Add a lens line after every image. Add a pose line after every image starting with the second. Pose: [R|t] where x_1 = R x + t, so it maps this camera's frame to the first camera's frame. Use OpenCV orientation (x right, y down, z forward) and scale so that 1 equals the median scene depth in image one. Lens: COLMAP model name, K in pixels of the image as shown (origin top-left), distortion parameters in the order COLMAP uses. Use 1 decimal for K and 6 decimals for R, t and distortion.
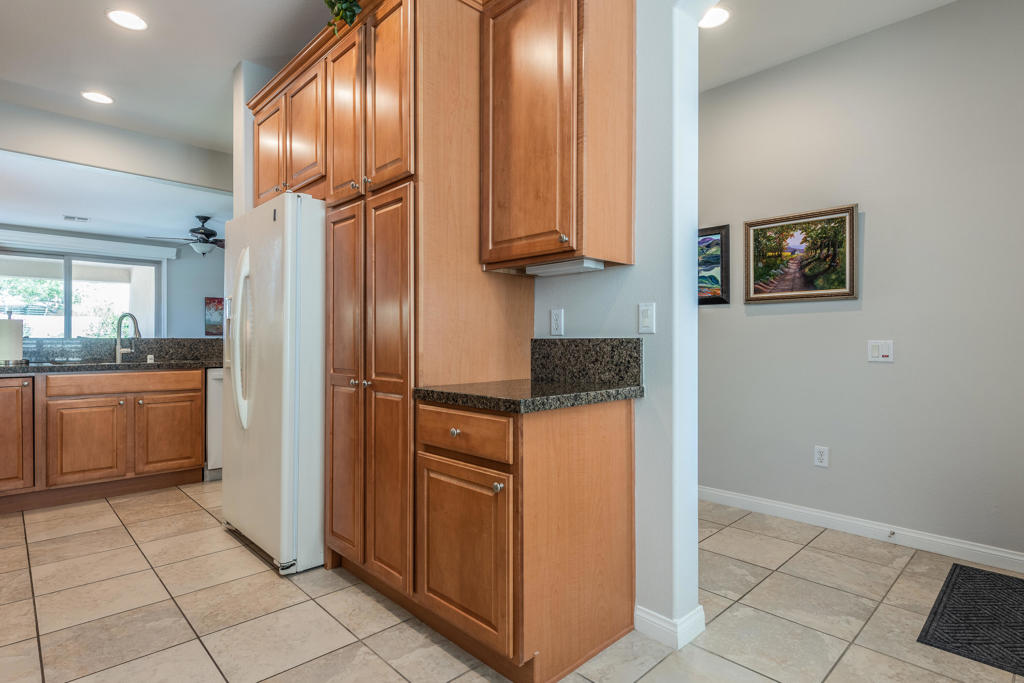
lens RADIAL K [[527.6, 0, 510.6], [0, 527.6, 340.9], [0, 0, 1]] dist [0.000042, -0.000410]
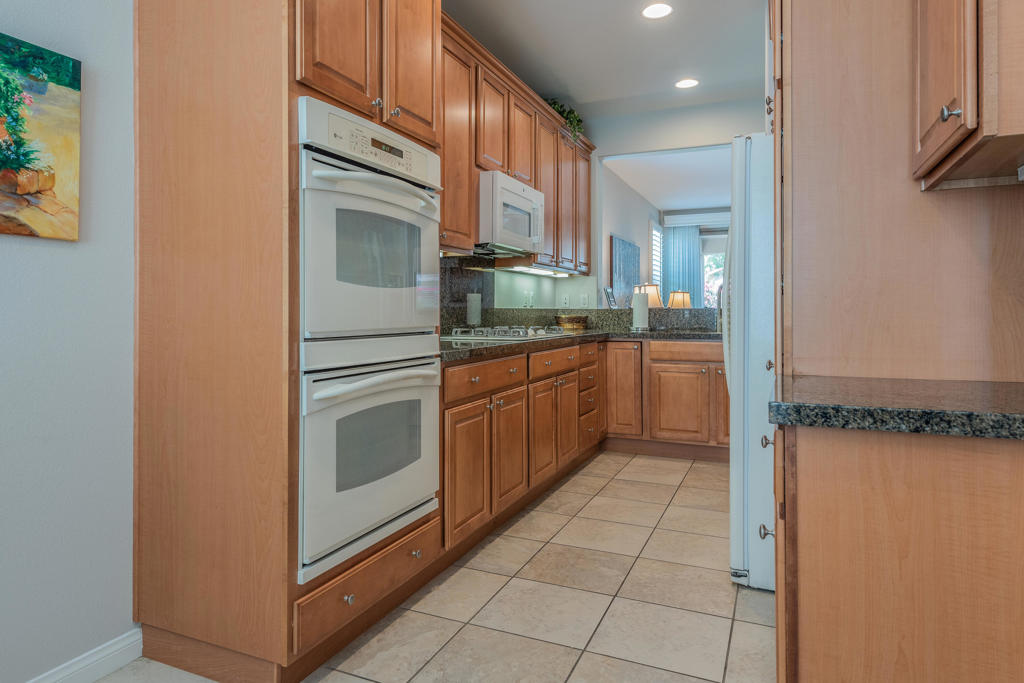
lens RADIAL K [[622.4, 0, 499.3], [0, 622.4, 312.4], [0, 0, 1]] dist [-0.001250, -0.000523]
pose [[0.373241, -0.000729, -0.927734, 0.344330], [0.001504, 0.999999, -0.000181, 0.002746], [0.927733, -0.001328, 0.373241, 0.249050]]
